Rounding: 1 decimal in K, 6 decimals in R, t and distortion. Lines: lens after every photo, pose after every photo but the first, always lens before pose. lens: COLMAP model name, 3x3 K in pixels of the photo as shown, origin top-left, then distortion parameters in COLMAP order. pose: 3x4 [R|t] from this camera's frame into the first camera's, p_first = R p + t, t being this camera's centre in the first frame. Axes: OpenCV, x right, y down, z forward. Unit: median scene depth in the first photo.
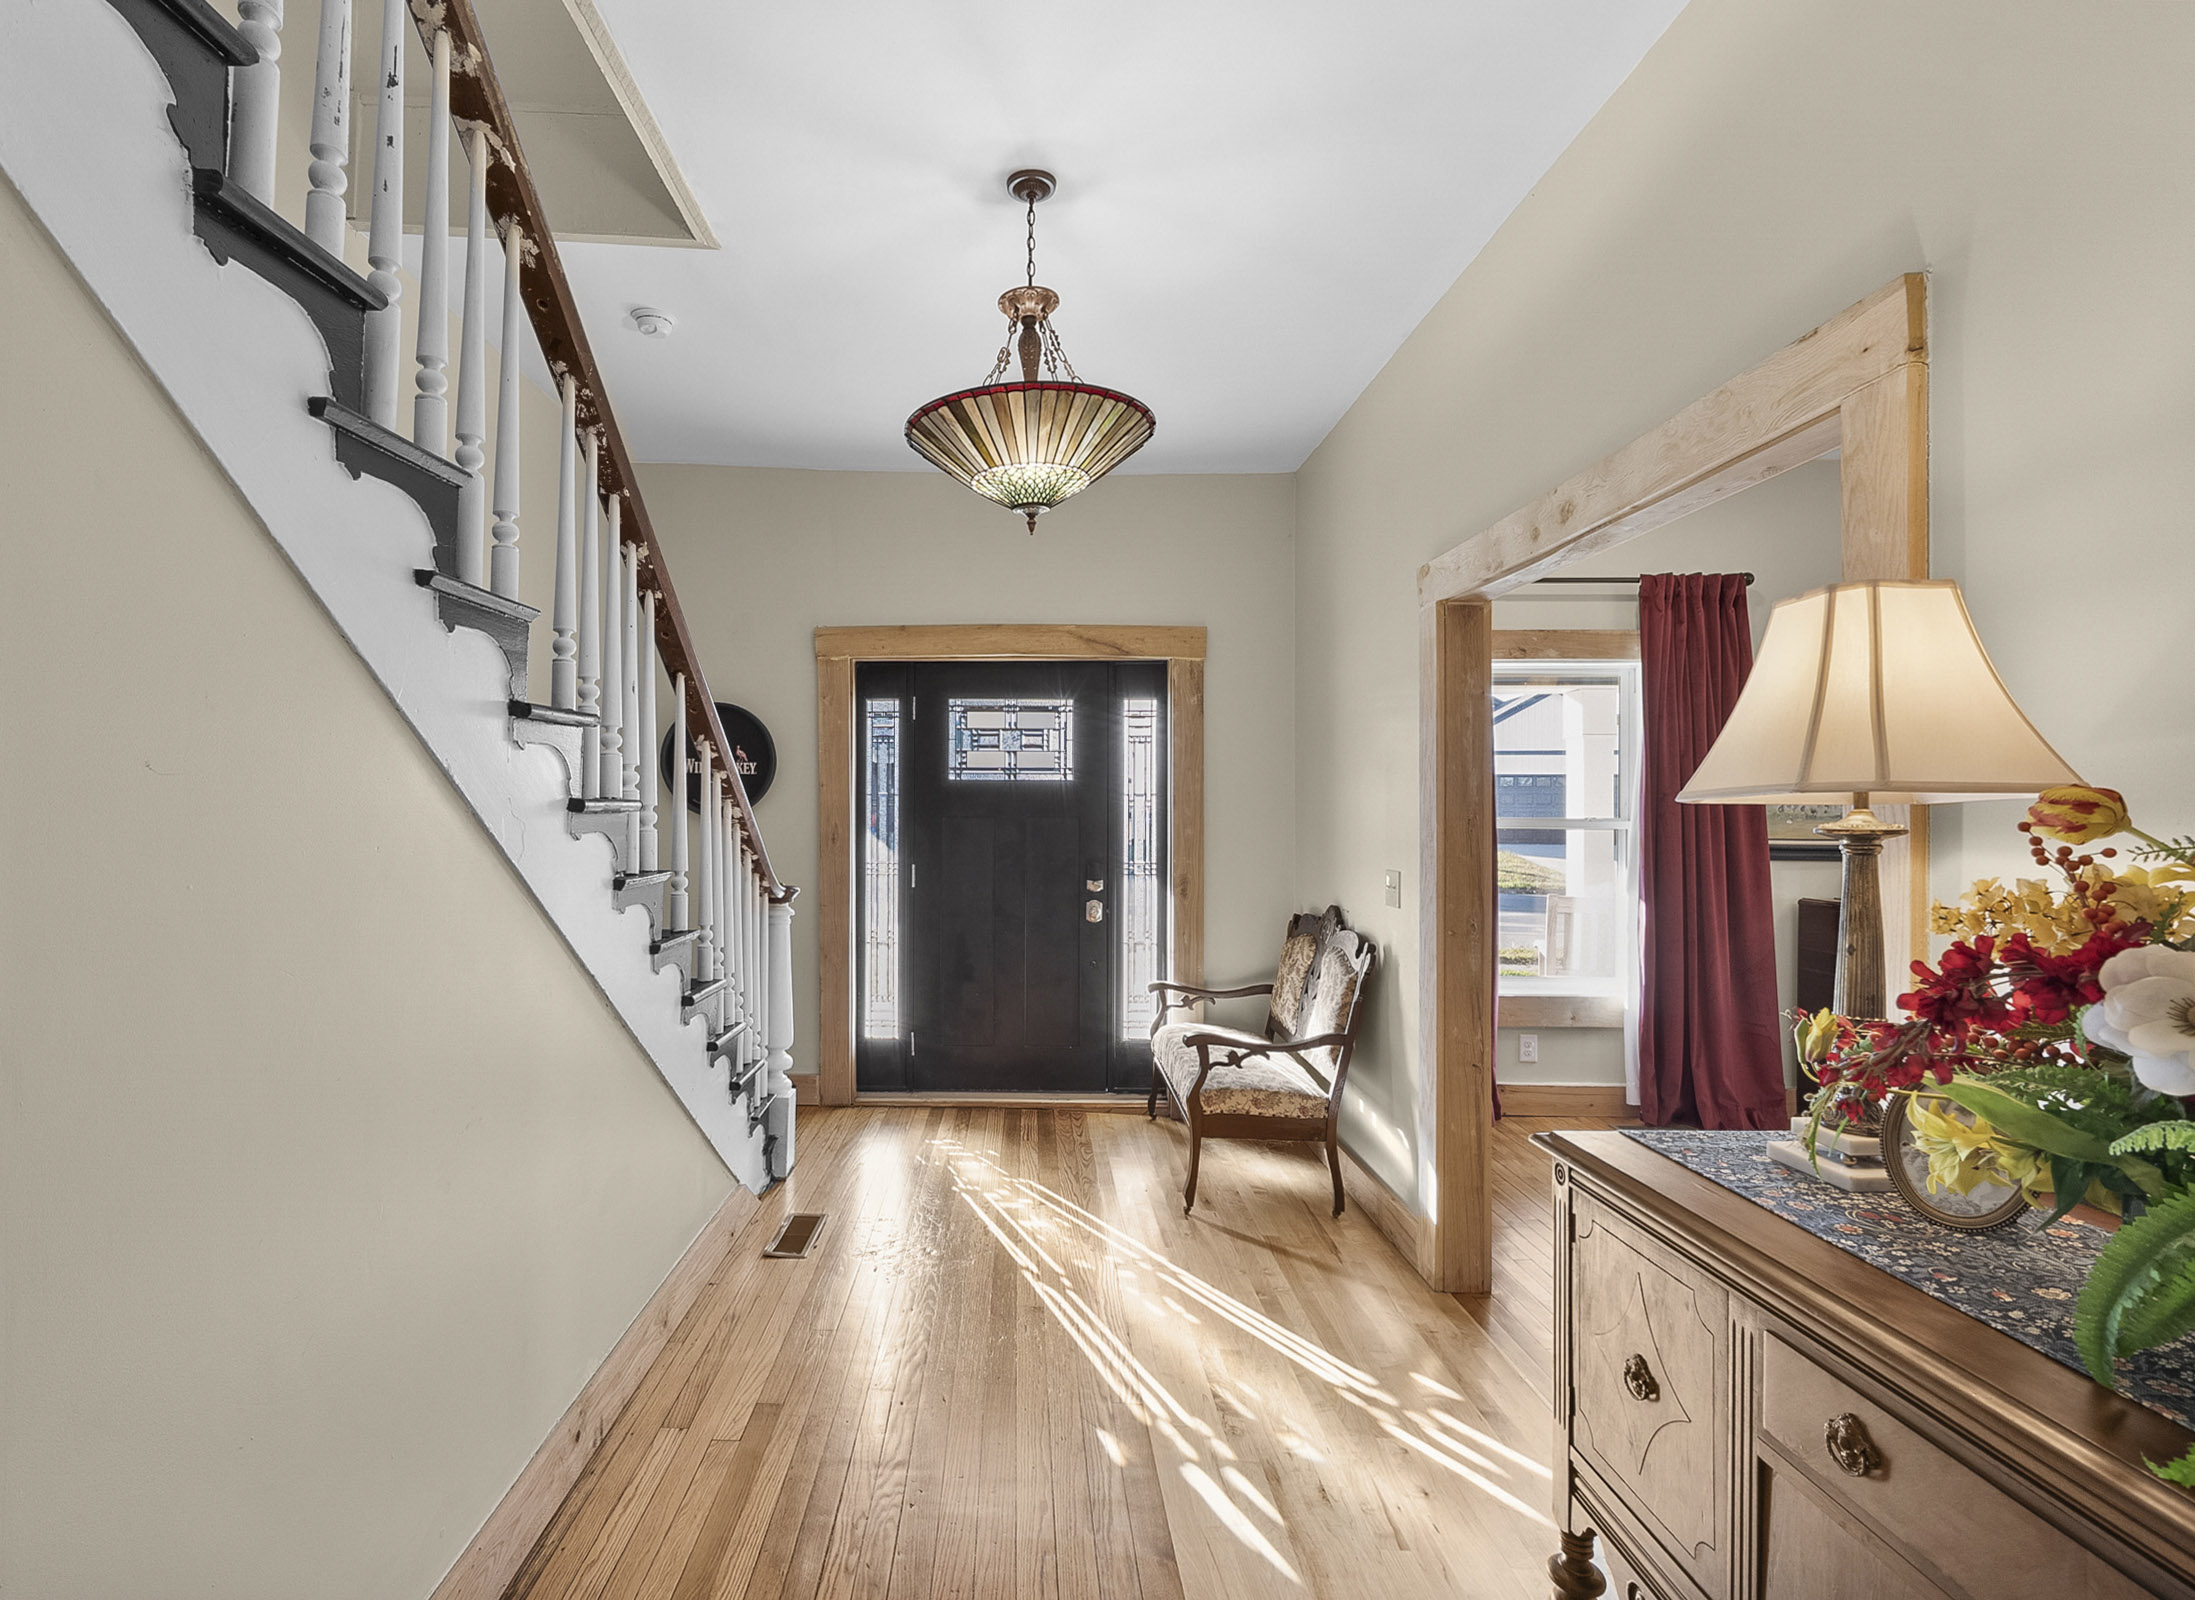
lens RADIAL K [[1036.0, 0, 1010.7], [0, 1036.0, 805.0], [0, 0, 1]] dist [-0.000578, -0.000099]
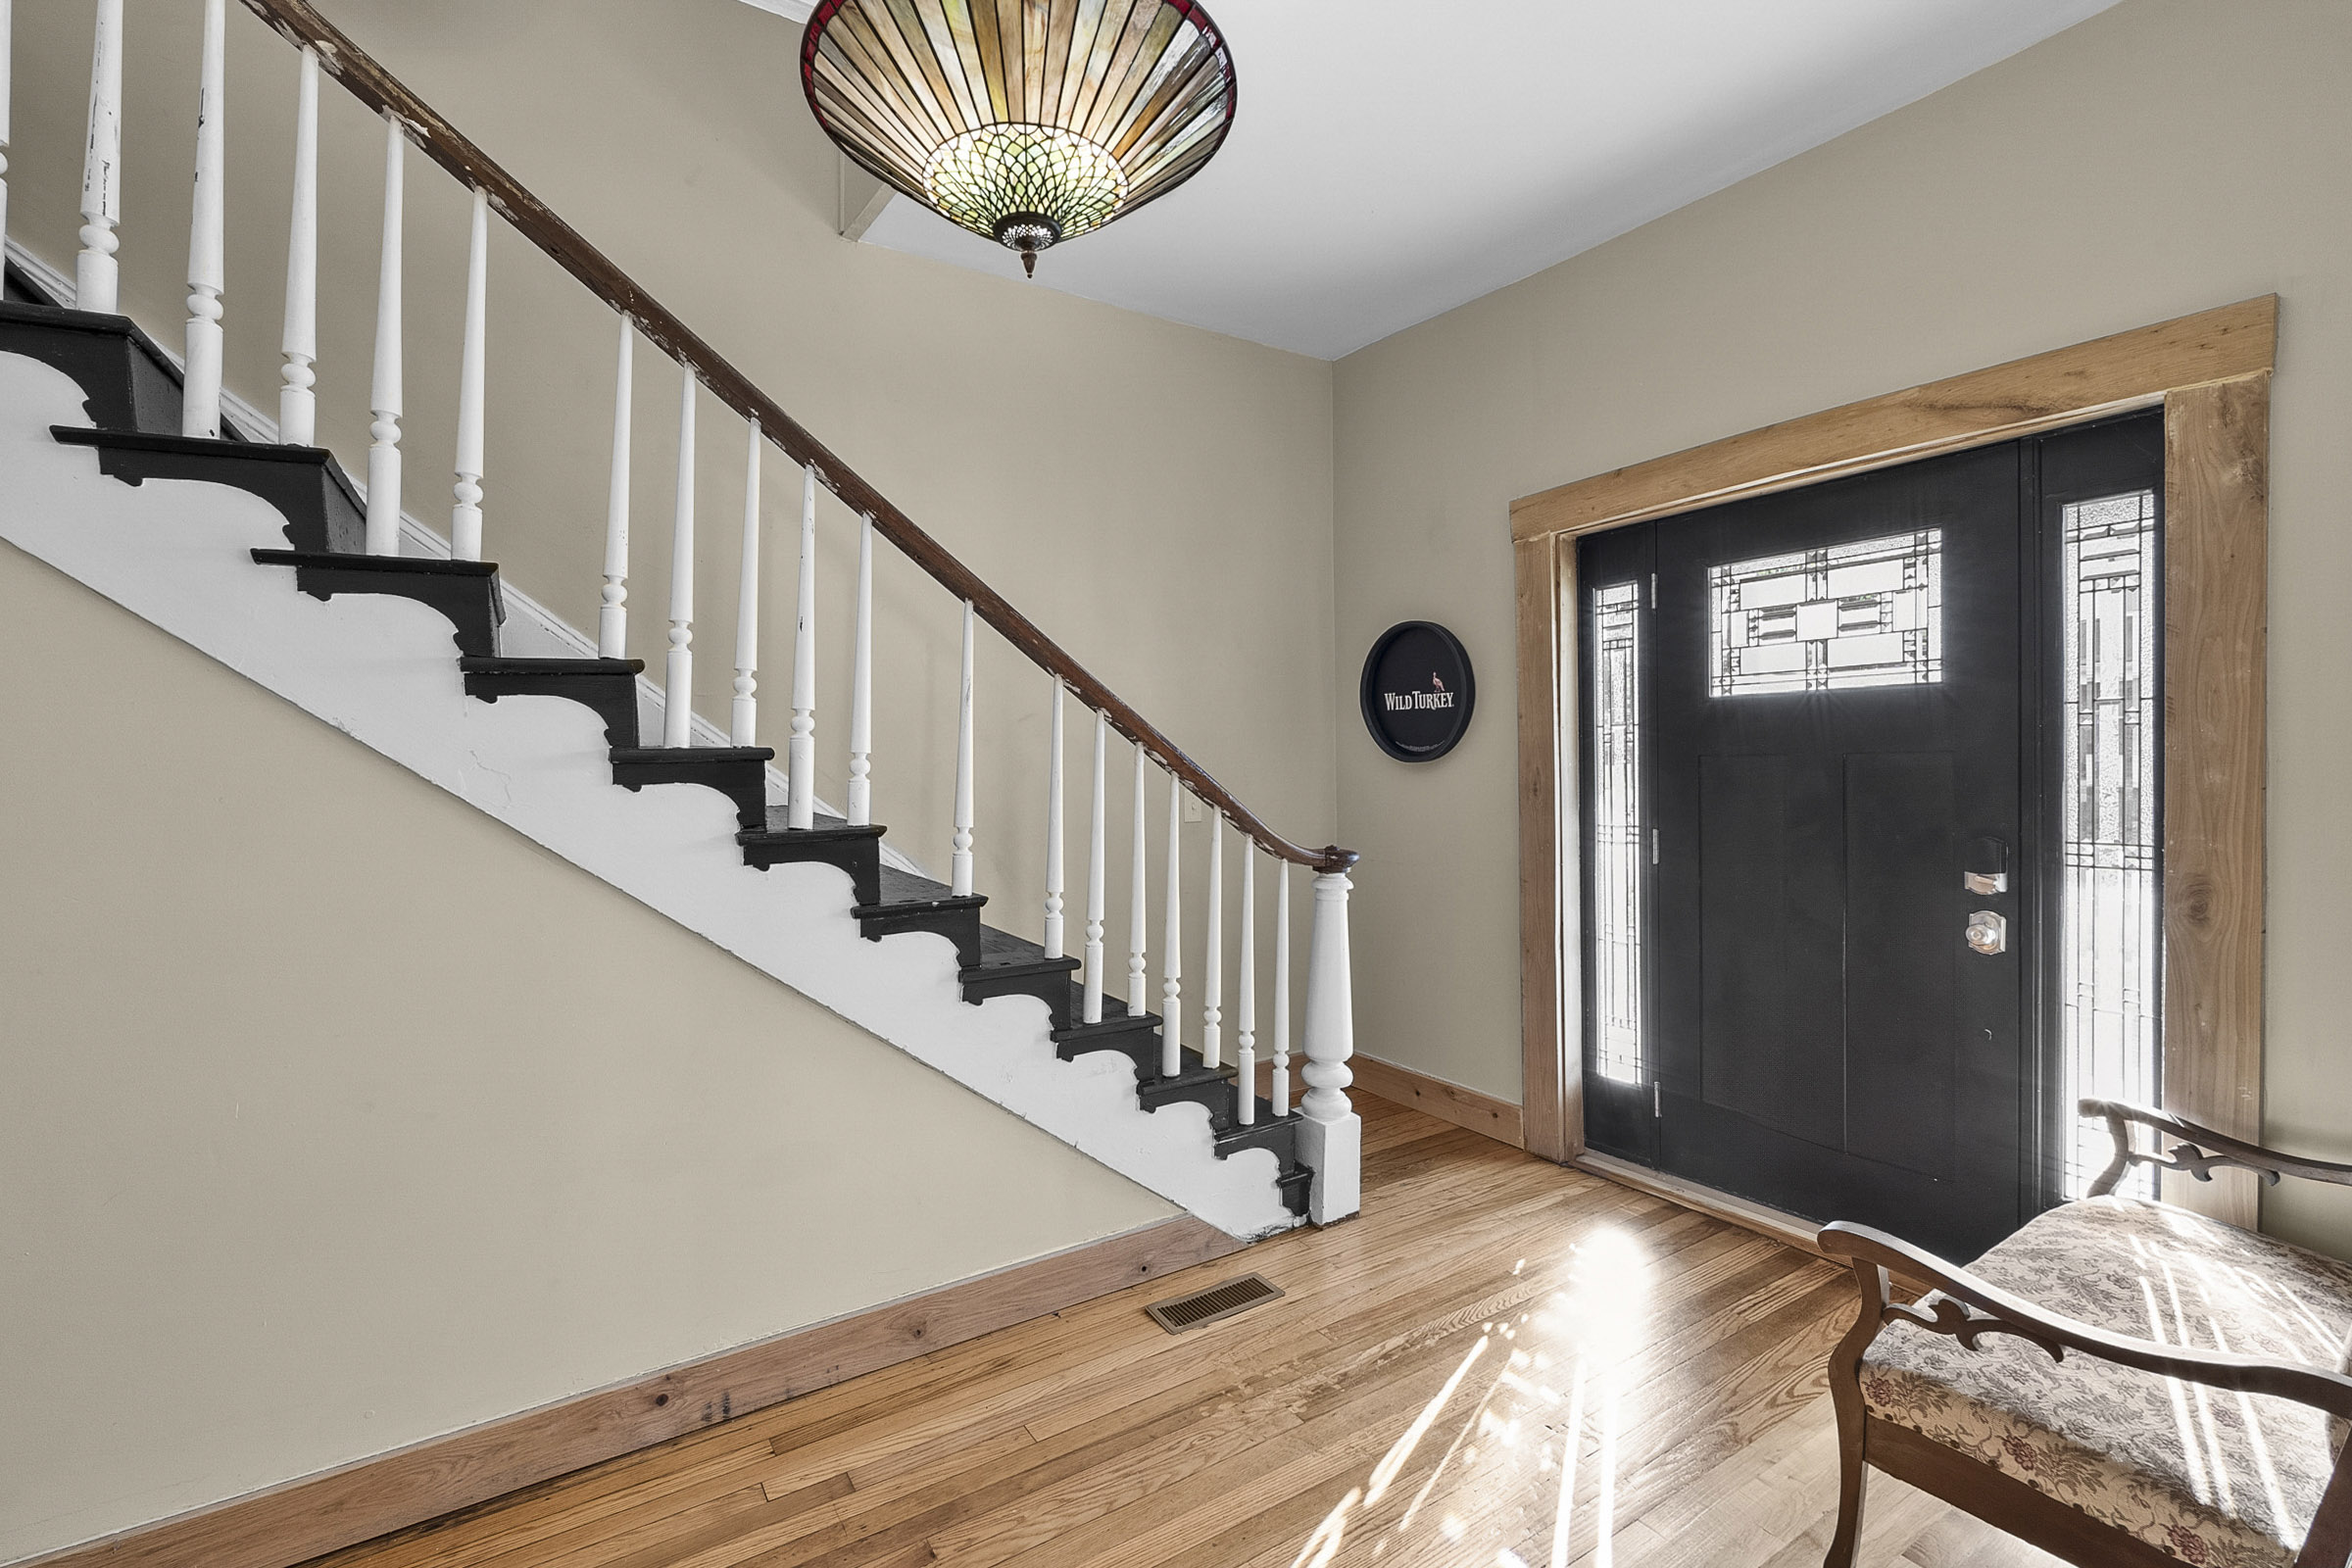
lens RADIAL K [[1047.1, 0, 1176.0], [0, 1047.1, 784.0], [0, 0, 1]] dist [-0.001186, -0.000066]
pose [[0.553017, 0.000916, -0.833170, 0.295179], [0.024364, 0.999554, 0.017270, 0.009839], [0.832814, -0.029850, 0.552748, 0.382051]]
